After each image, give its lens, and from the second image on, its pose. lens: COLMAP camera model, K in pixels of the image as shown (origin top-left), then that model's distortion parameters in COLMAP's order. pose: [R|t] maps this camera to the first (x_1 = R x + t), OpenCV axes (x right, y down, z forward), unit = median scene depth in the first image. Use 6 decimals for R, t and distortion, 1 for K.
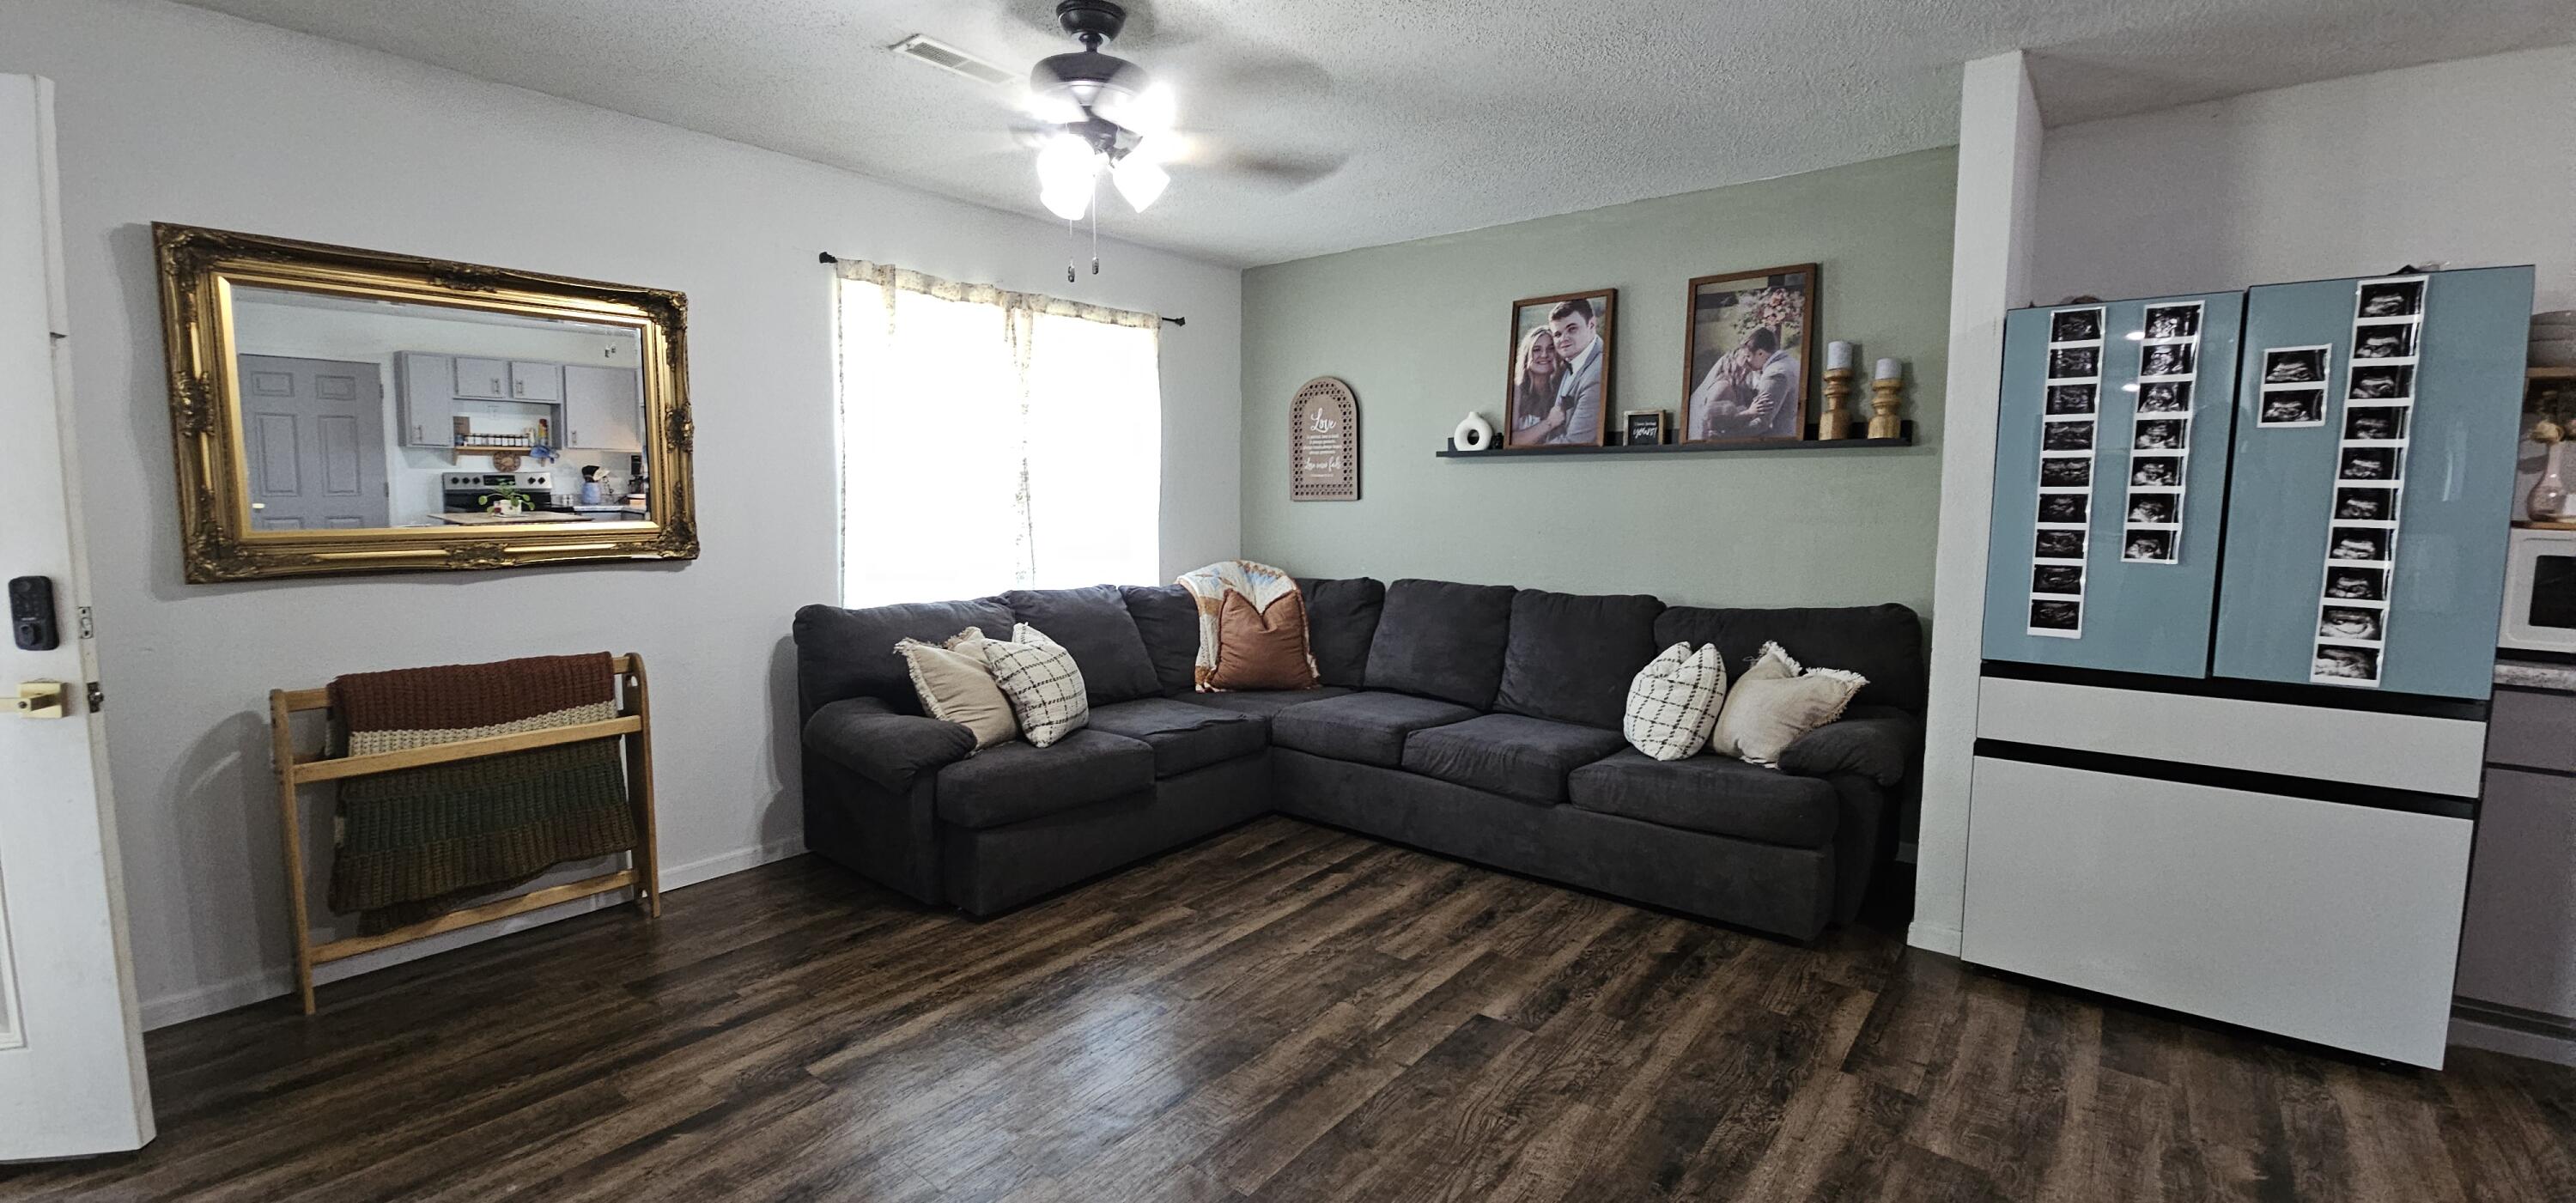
lens RADIAL K [[1039.3, 0, 1285.1], [0, 1039.3, 593.3], [0, 0, 1]] dist [0.009466, -0.007928]
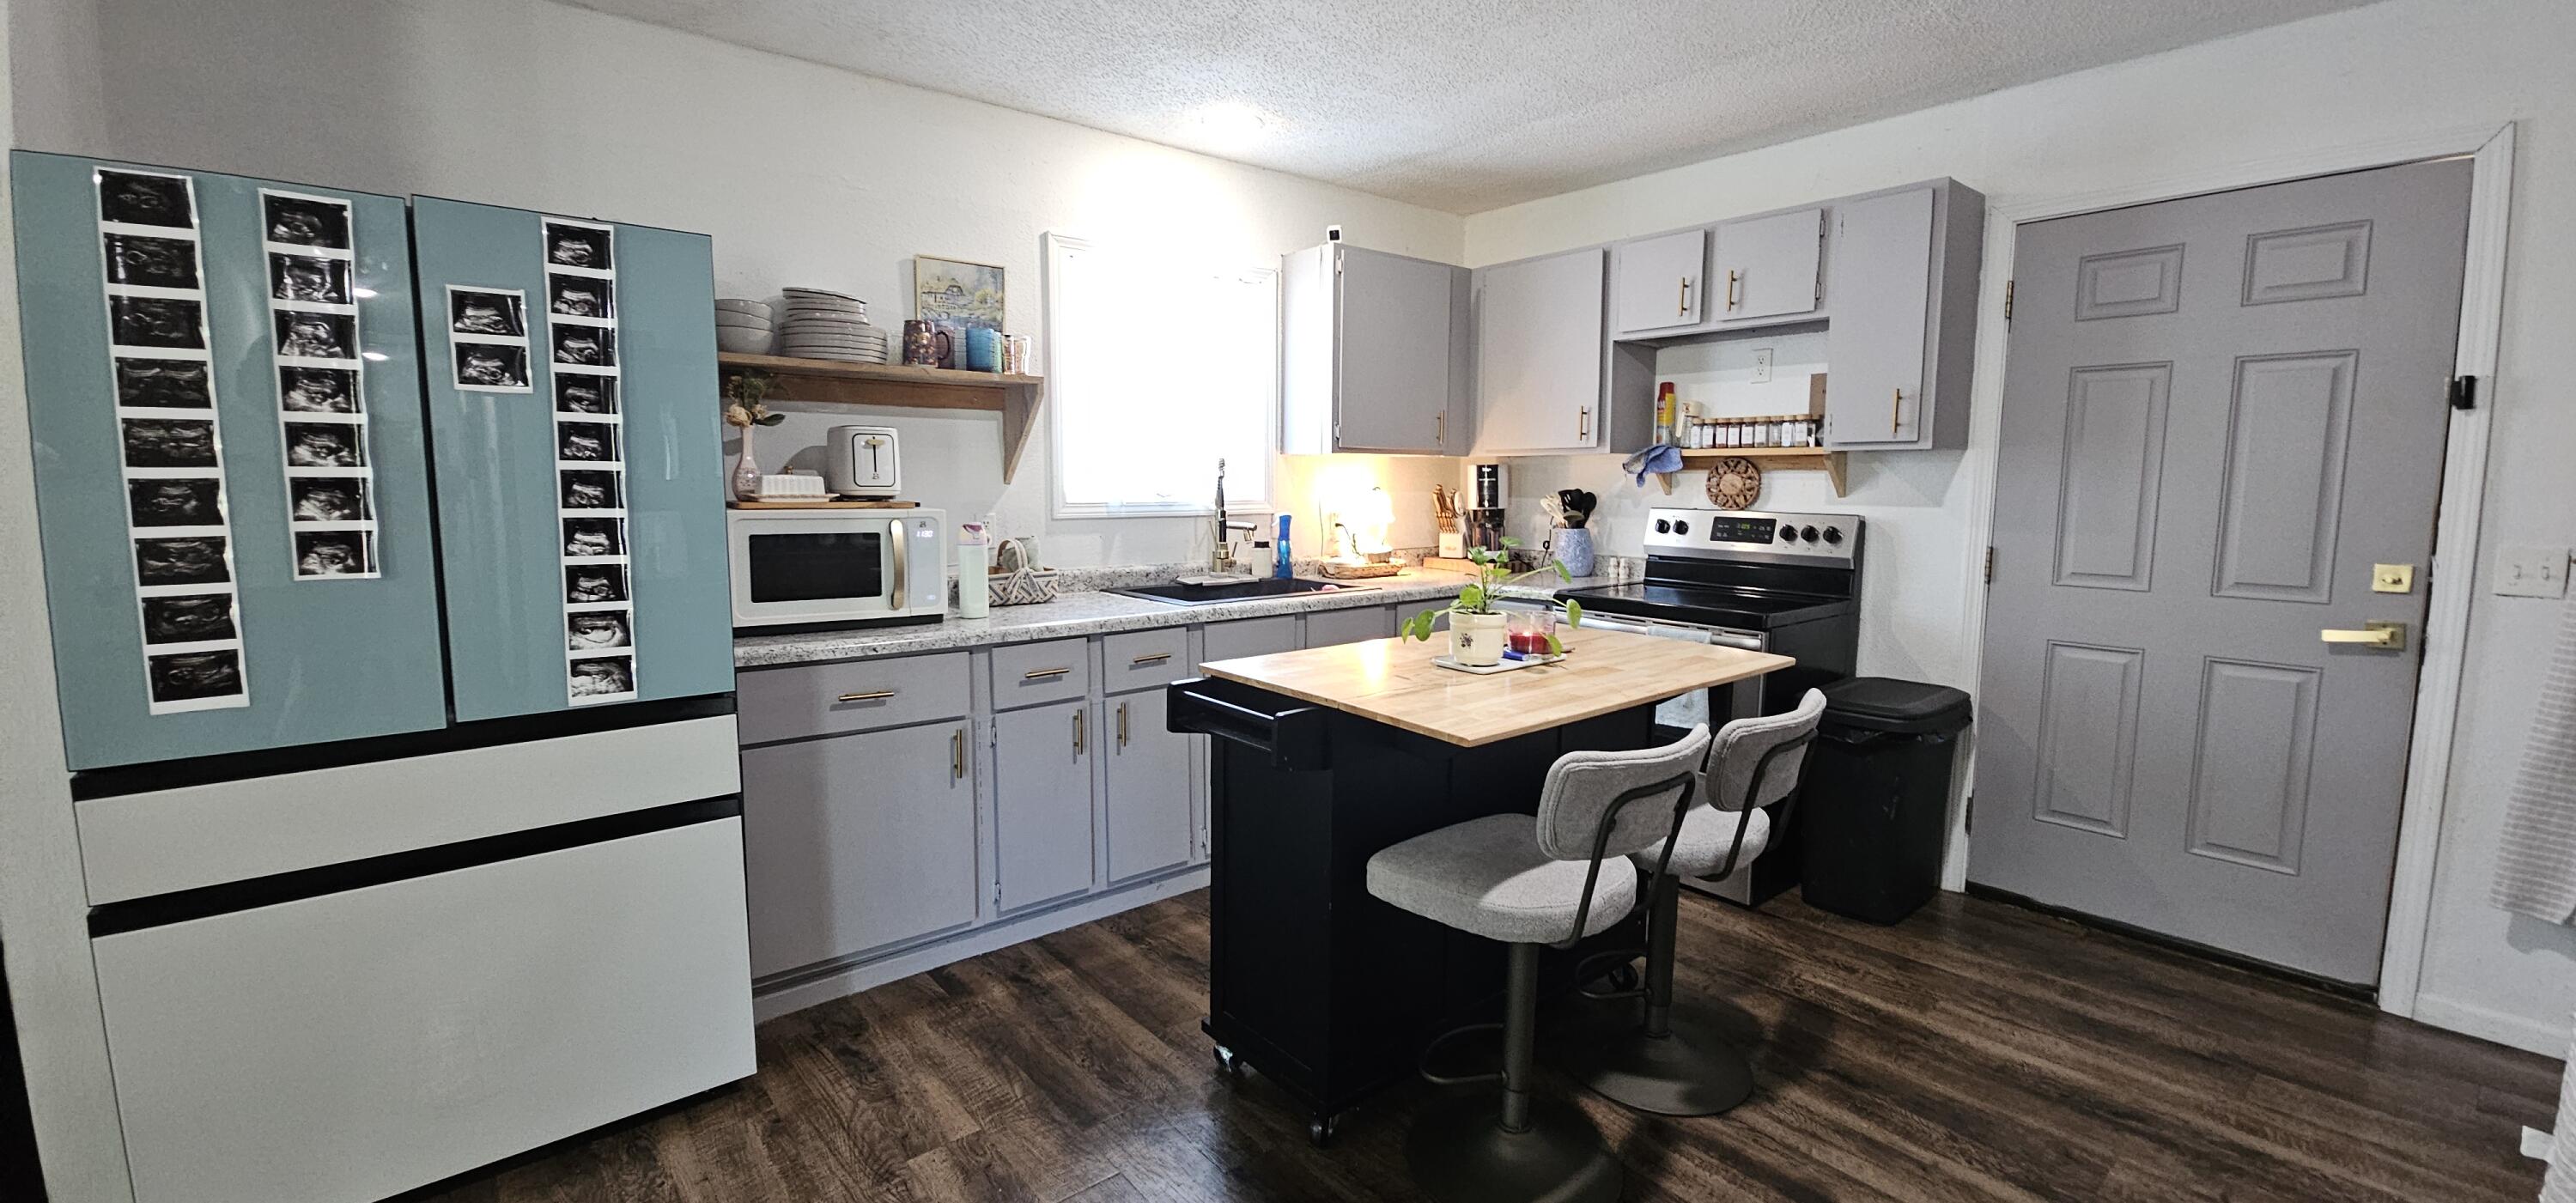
lens RADIAL K [[1039.3, 0, 1285.1], [0, 1039.3, 593.3], [0, 0, 1]] dist [0.009466, -0.007928]
pose [[0.211528, -0.113799, 0.970724, 0.285488], [0.092817, 0.991049, 0.095957, -0.027244], [-0.972955, 0.069802, 0.220197, 0.237092]]
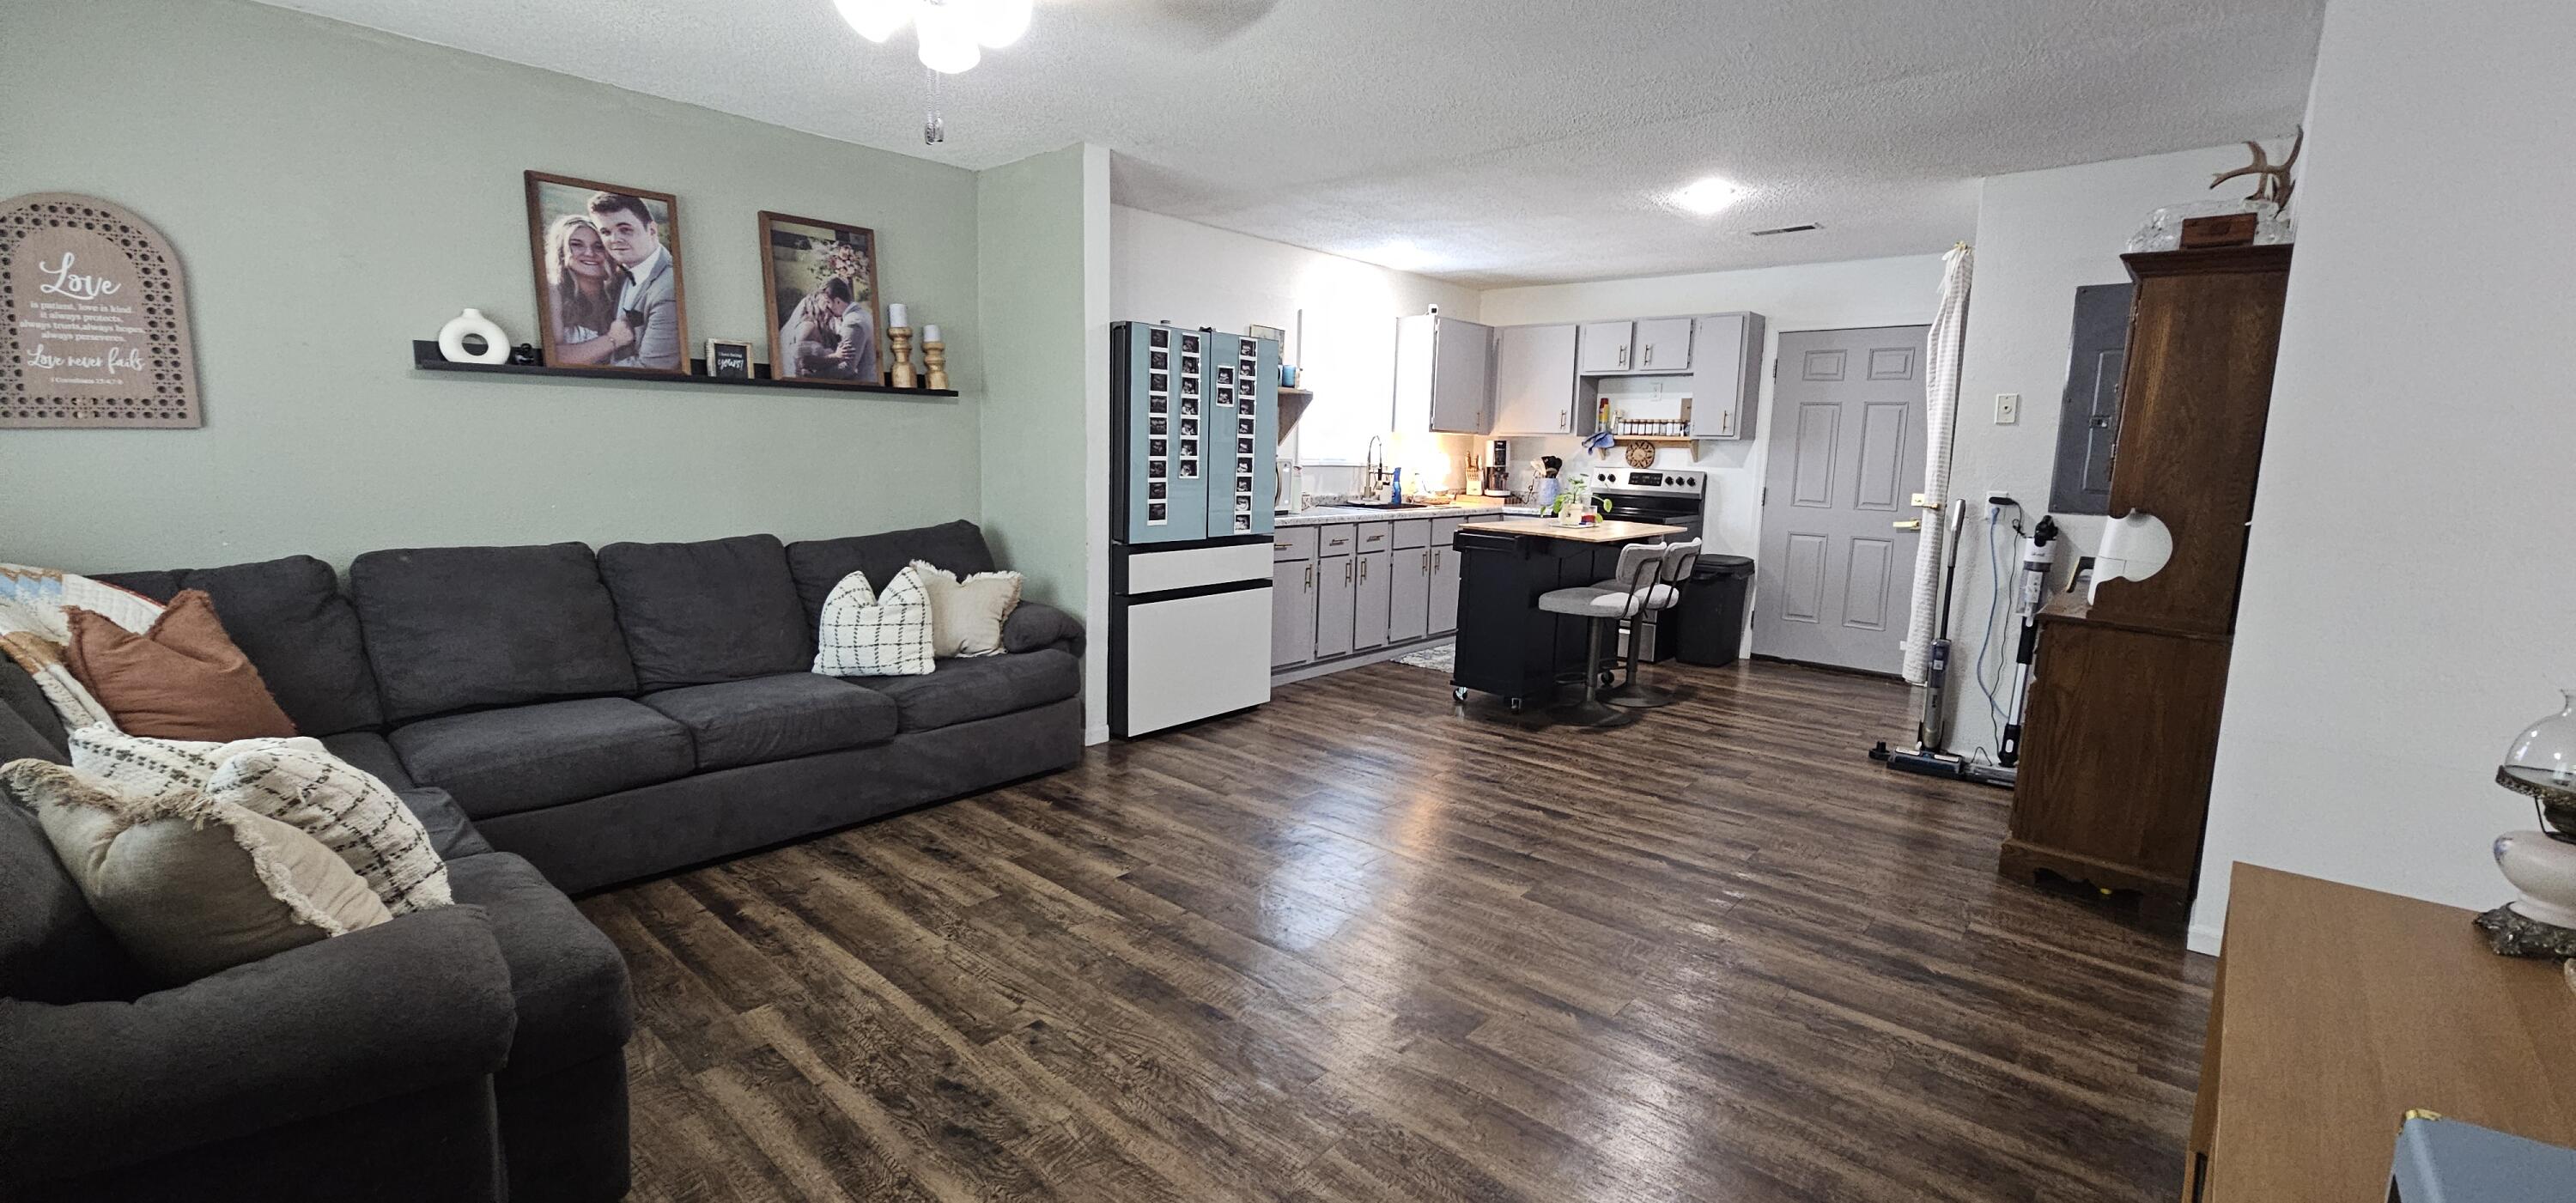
lens RADIAL K [[1039.3, 0, 1285.1], [0, 1039.3, 593.3], [0, 0, 1]] dist [0.009466, -0.007928]
pose [[0.053898, -0.145051, 0.987955, -0.930328], [0.071361, 0.987423, 0.141080, -0.072403], [-0.995993, 0.062898, 0.063572, 0.706816]]
